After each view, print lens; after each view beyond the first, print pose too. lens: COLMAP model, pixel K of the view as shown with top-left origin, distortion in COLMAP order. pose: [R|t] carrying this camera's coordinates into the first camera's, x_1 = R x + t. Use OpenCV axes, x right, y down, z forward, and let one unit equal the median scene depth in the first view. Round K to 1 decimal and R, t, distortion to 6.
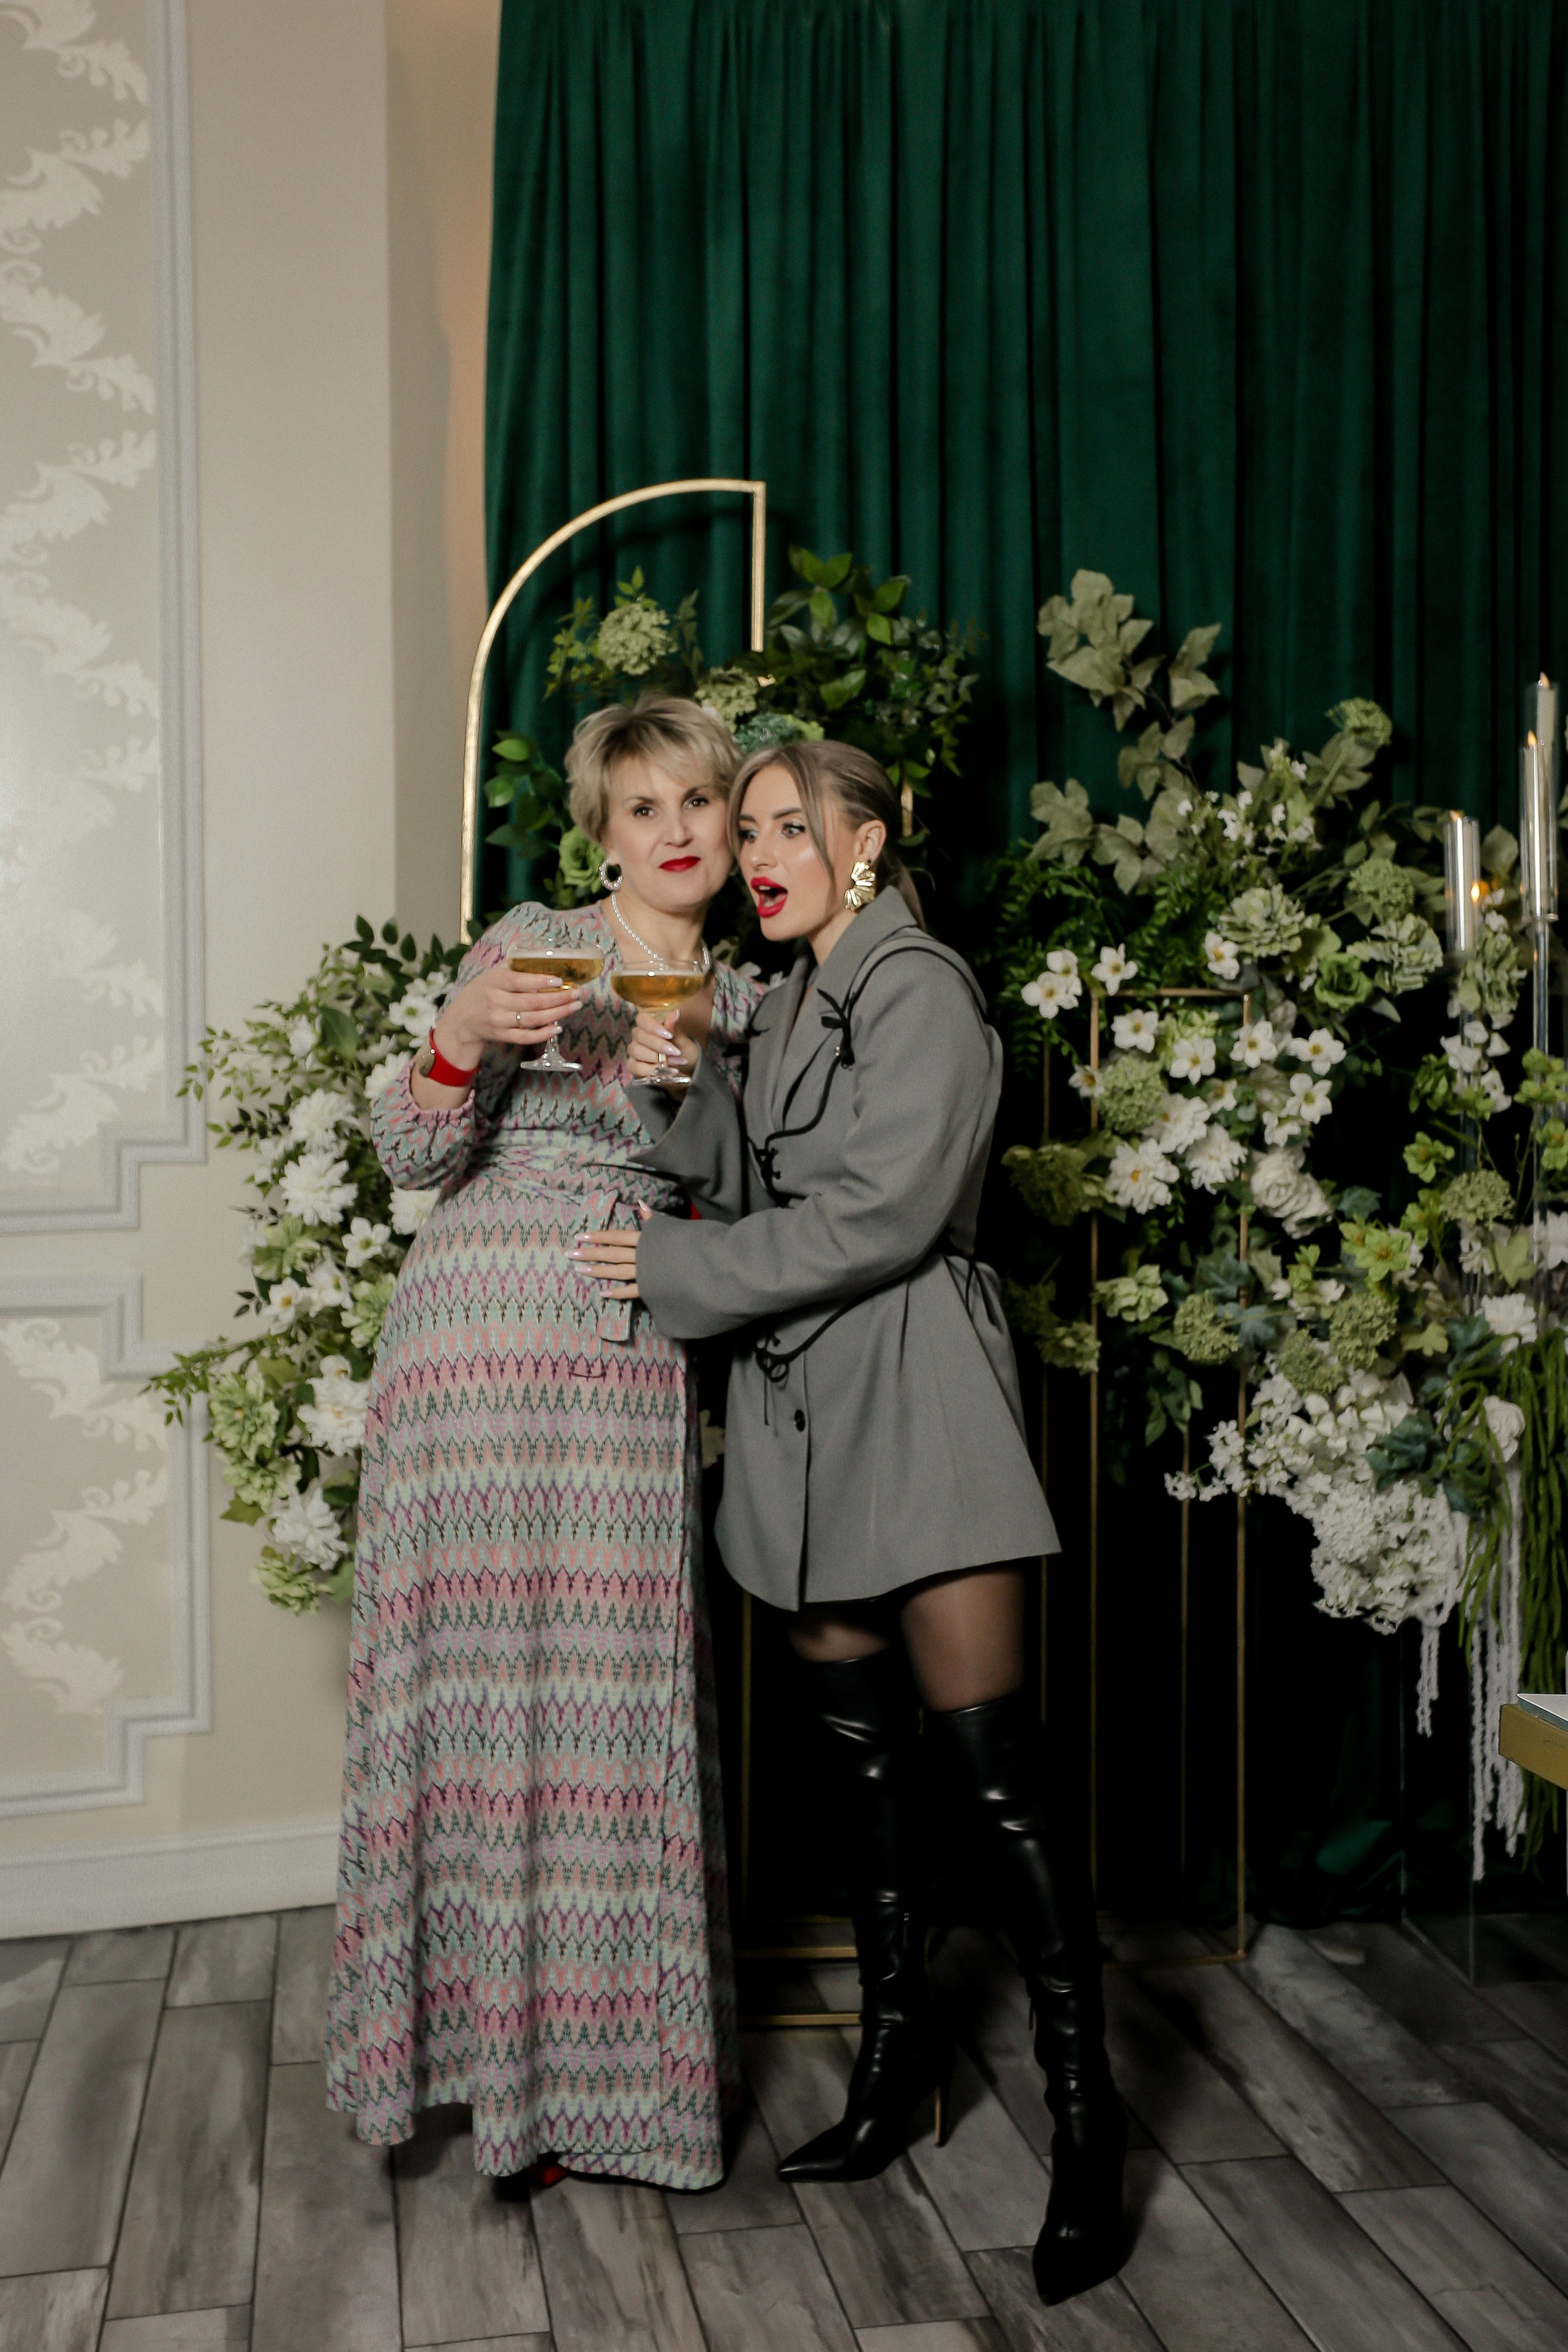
lens RADIAL K [[2554.1, 0, 796.6], [0, 2554.1, 1153.8], [0, 0, 1]] dist [0.050567, 0.000000]
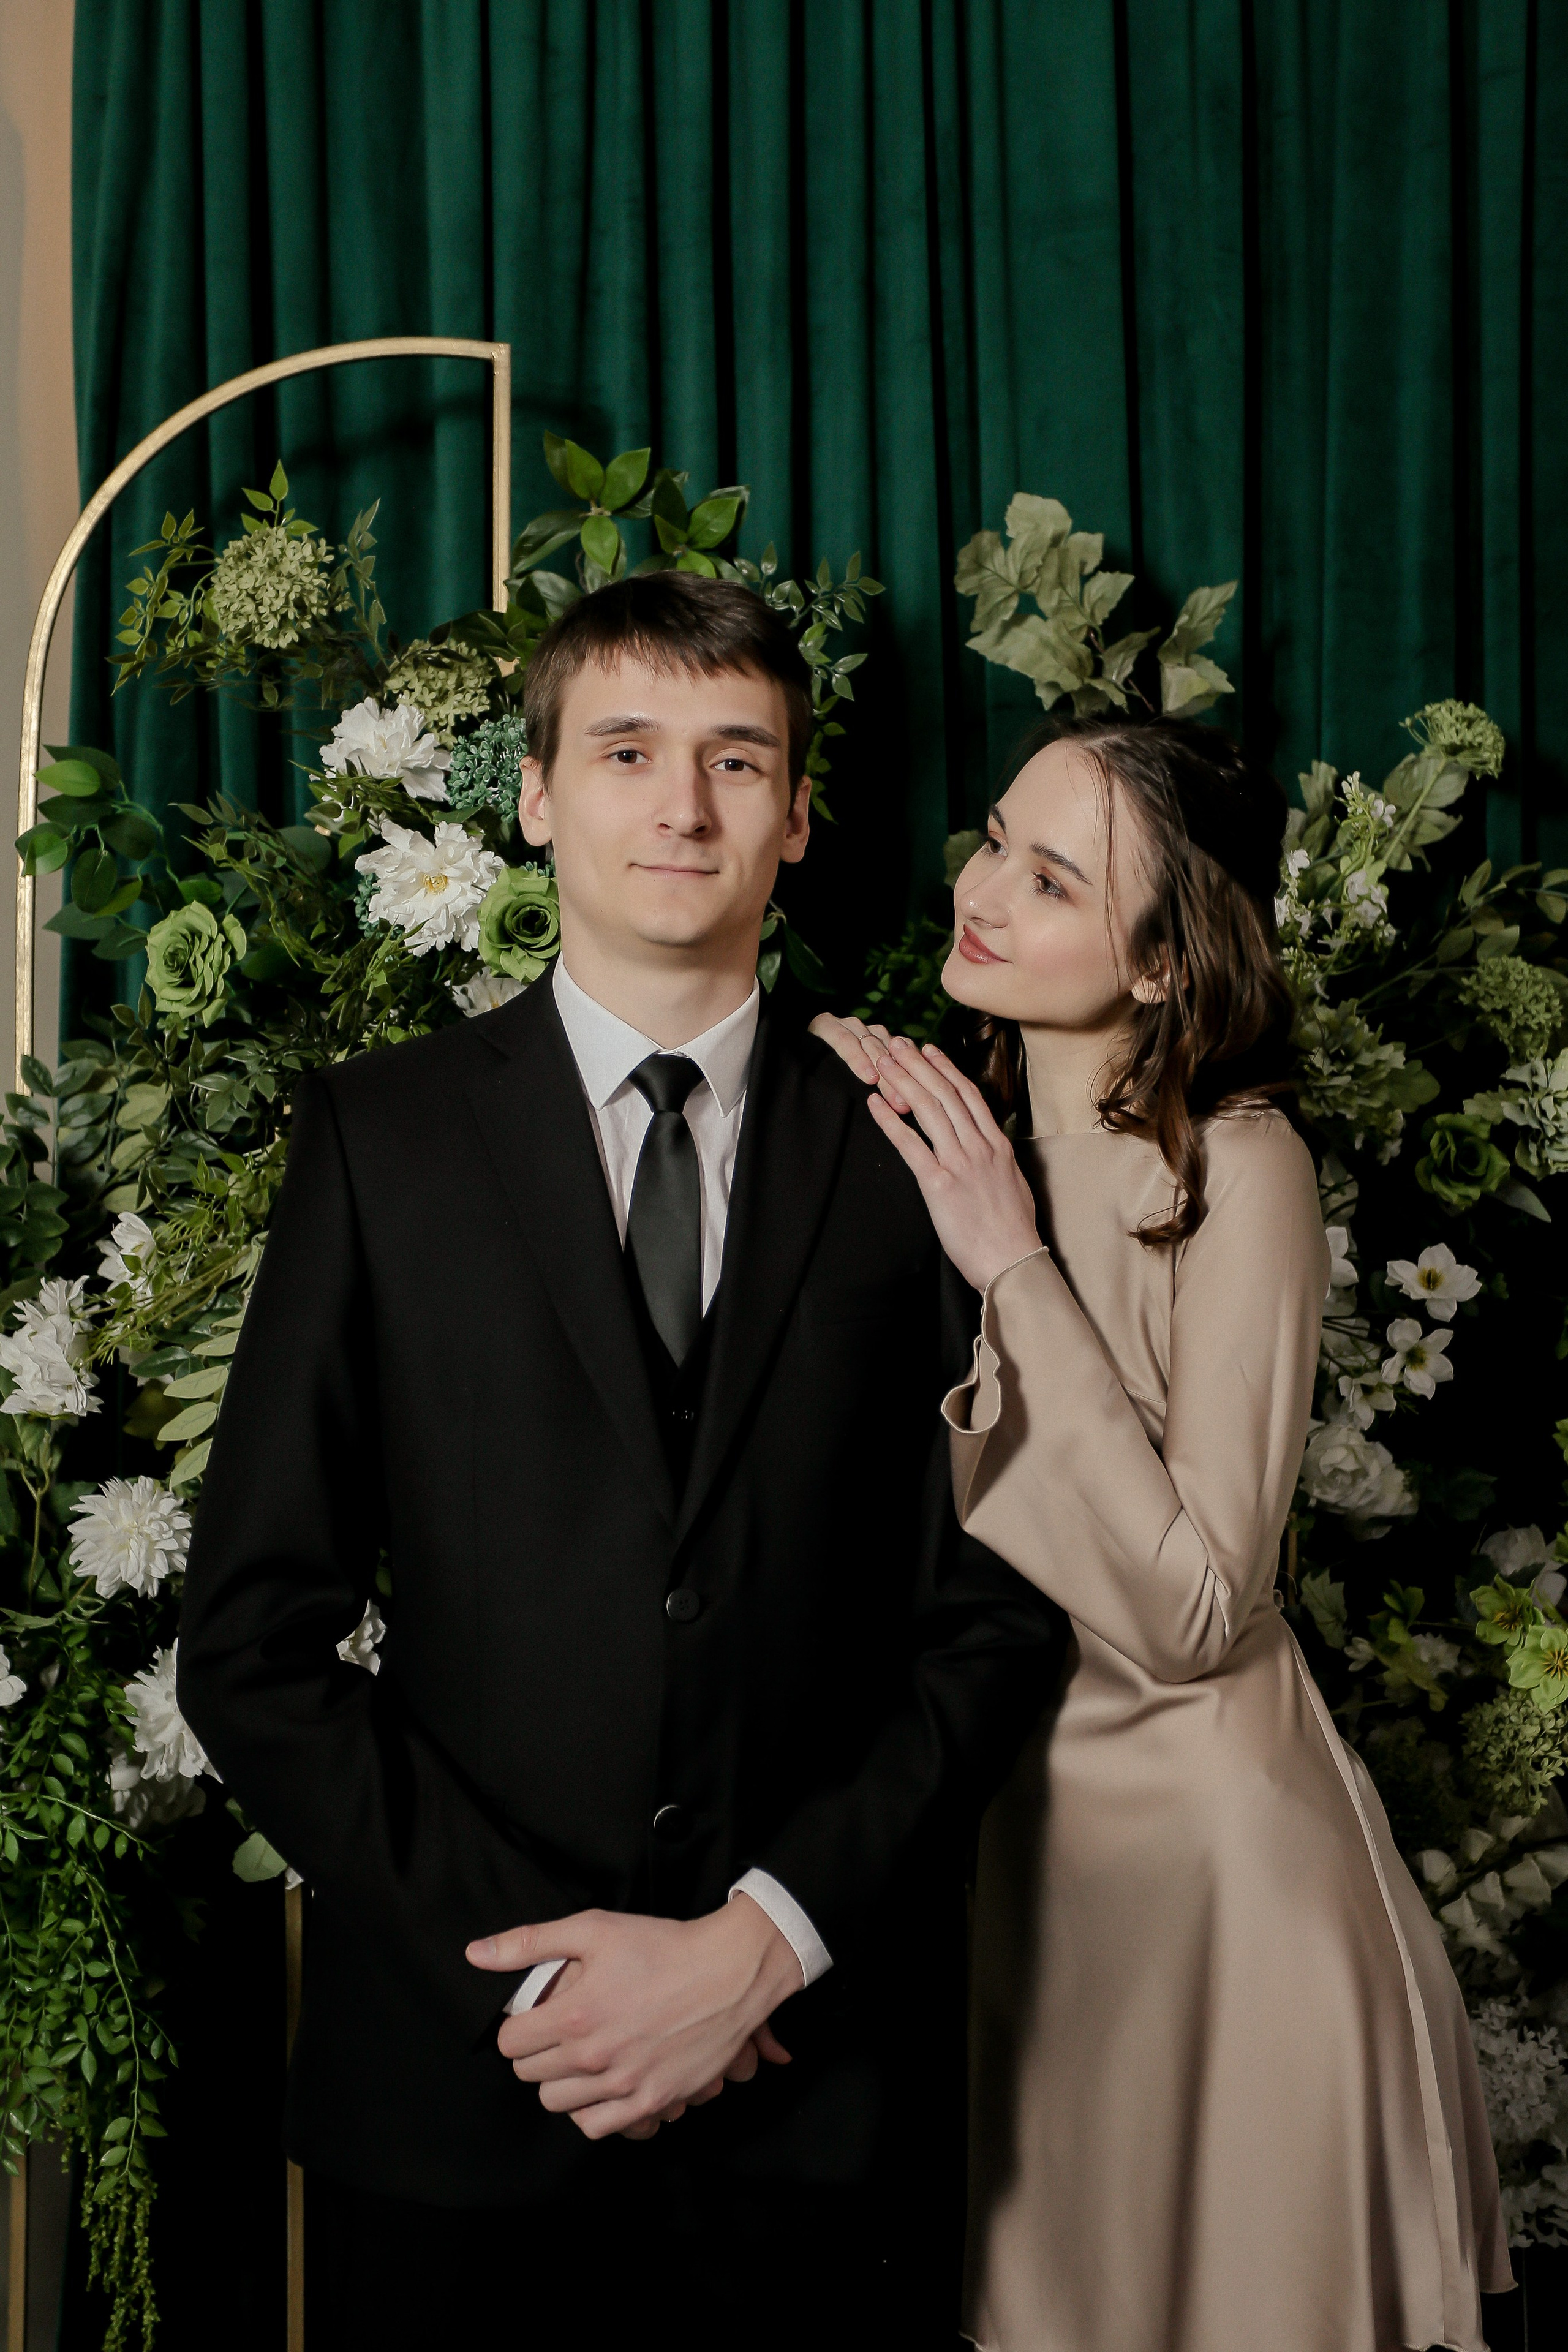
lens RADIAL K [[2554.1, 0, 796.4], [0, 2554.1, 1167.1], [0, 0, 1]] dist [0.050567, 0.000000]
pose [[0.997760, -0.008198, 0.066393, 0.013970], [0.008471, 0.999957, -0.003834, -0.063575], [-0.066359, 0.004388, 0.997786, 0.395001]]
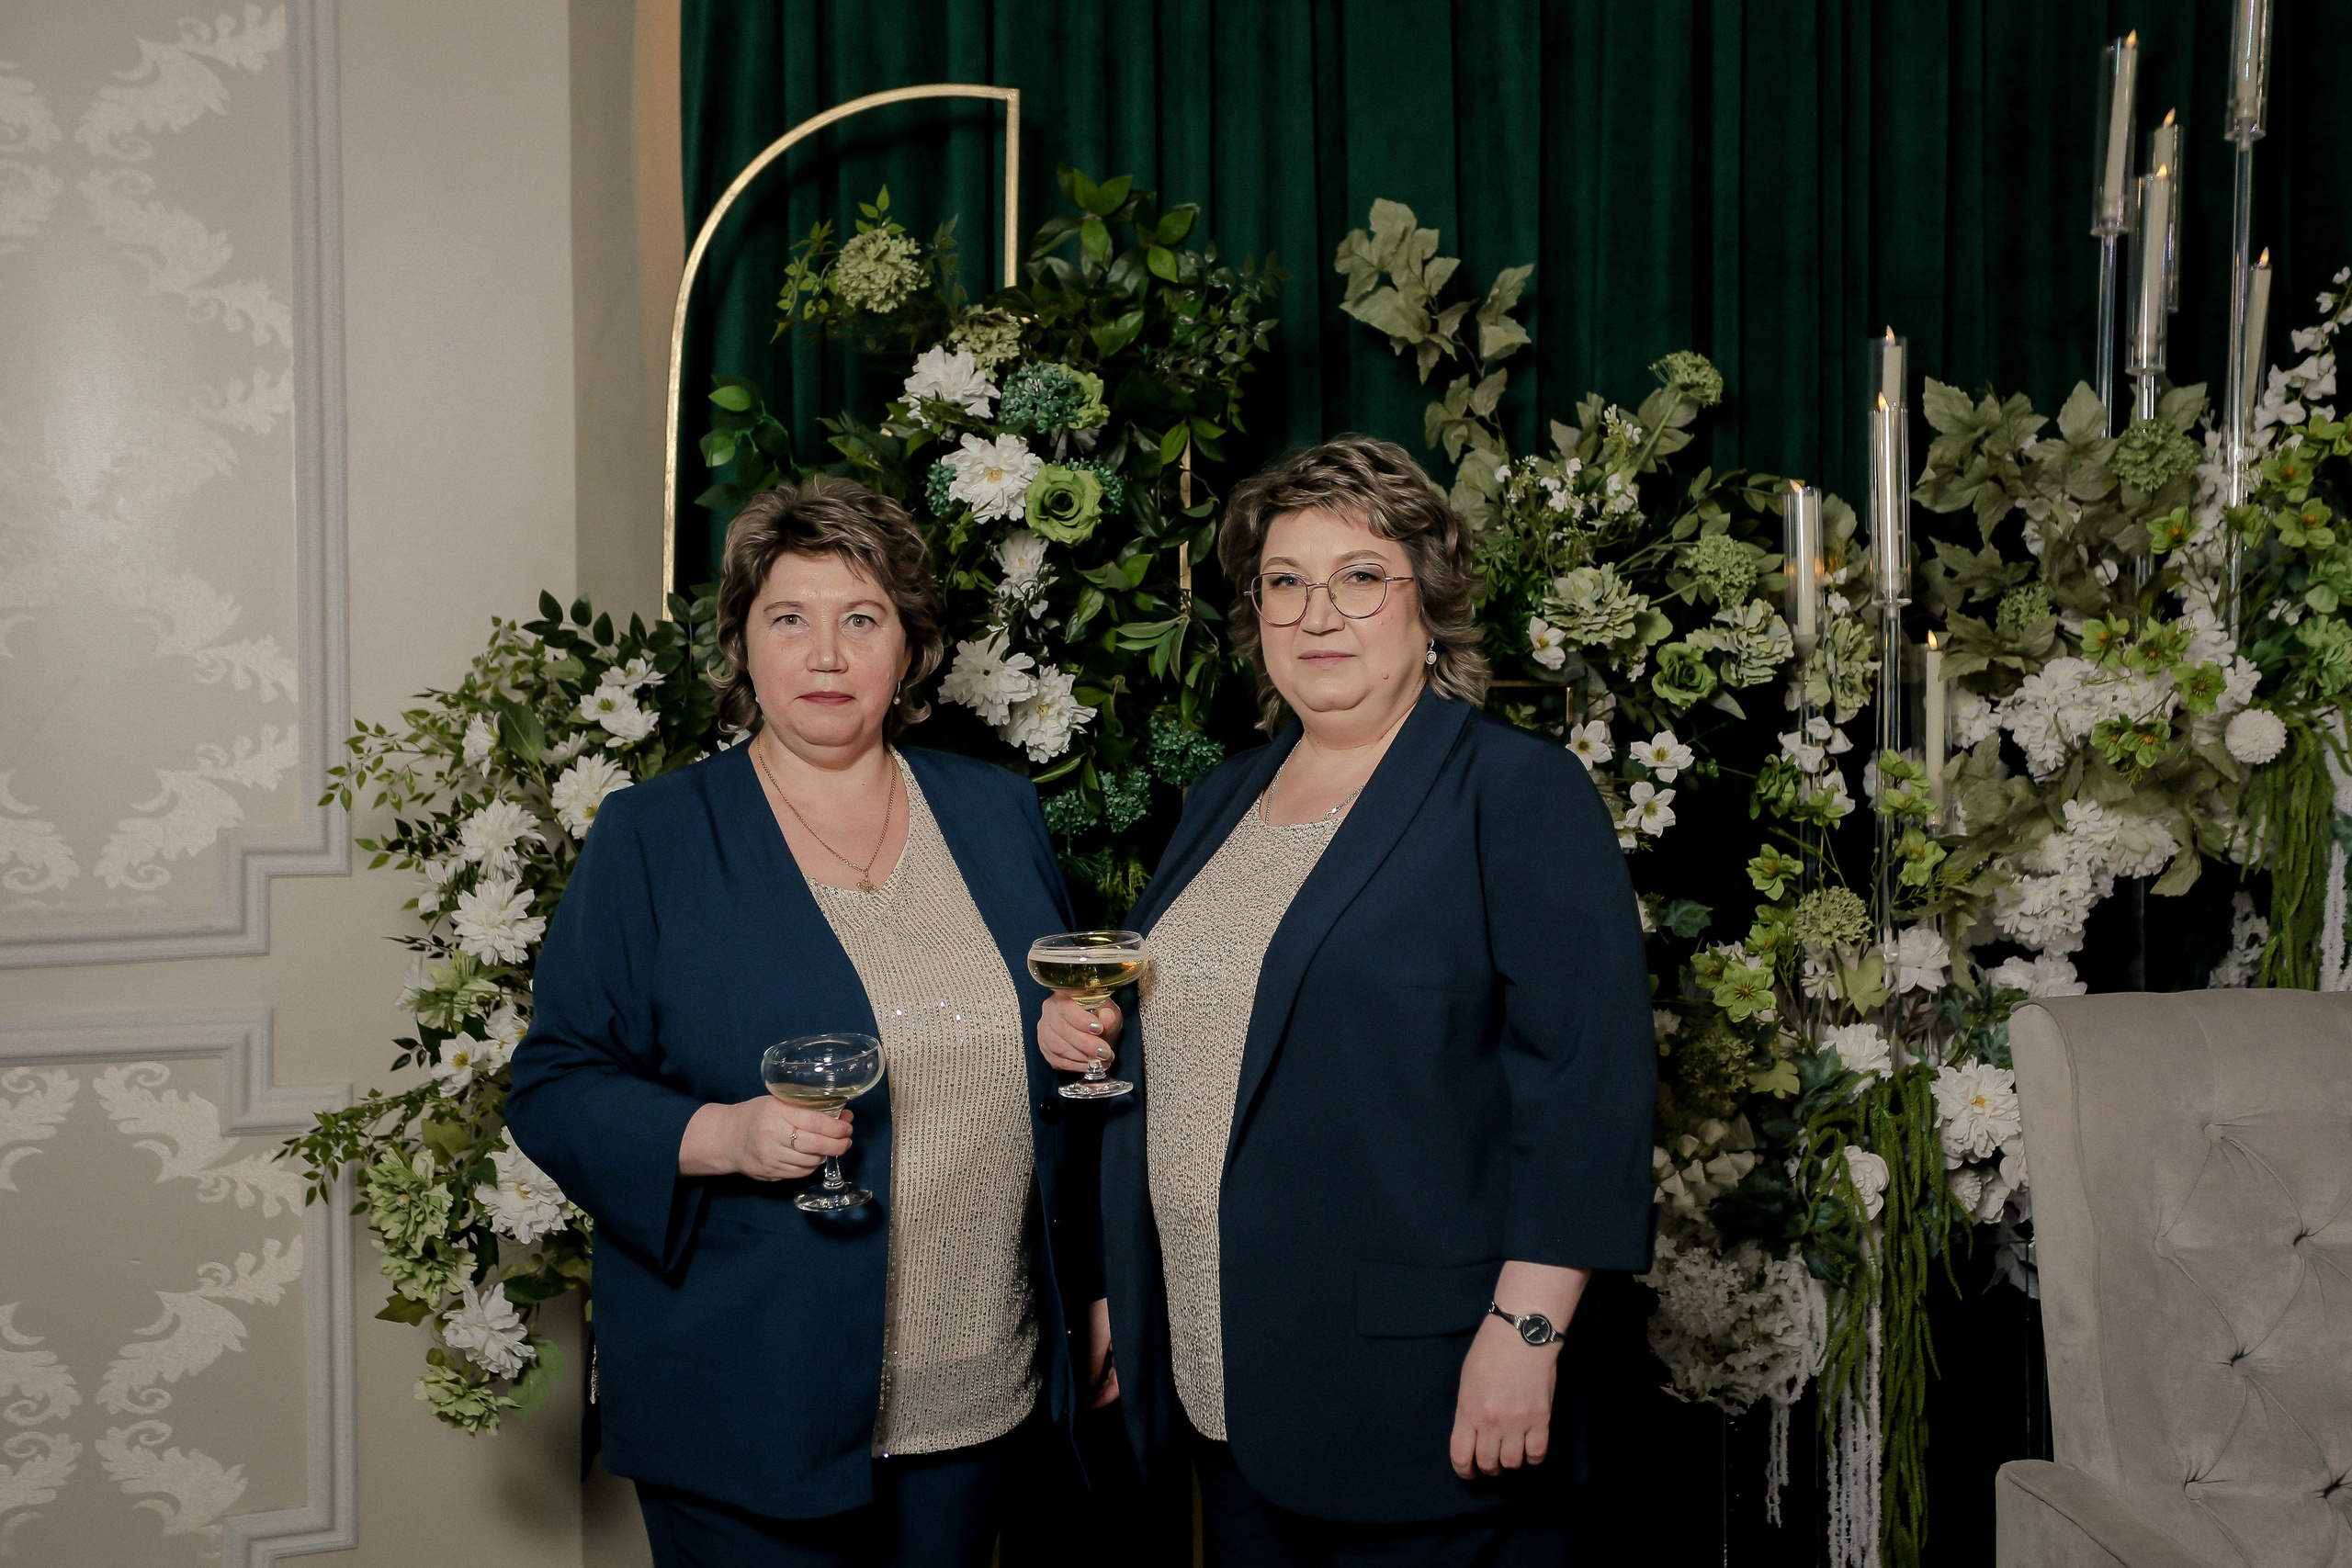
lens RADIAL K [[2553.8, 0, 1187.0], [0, 2553.8, 790.8], [0, 0, 1]] dist [0.050567, 0.000000]
pose [[0.994706, -0.001120, 0.102752, -0.046870], [0.000254, 0.999964, 0.008439, -0.034294], [-0.102758, -0.008368, 0.994671, 0.139190]]
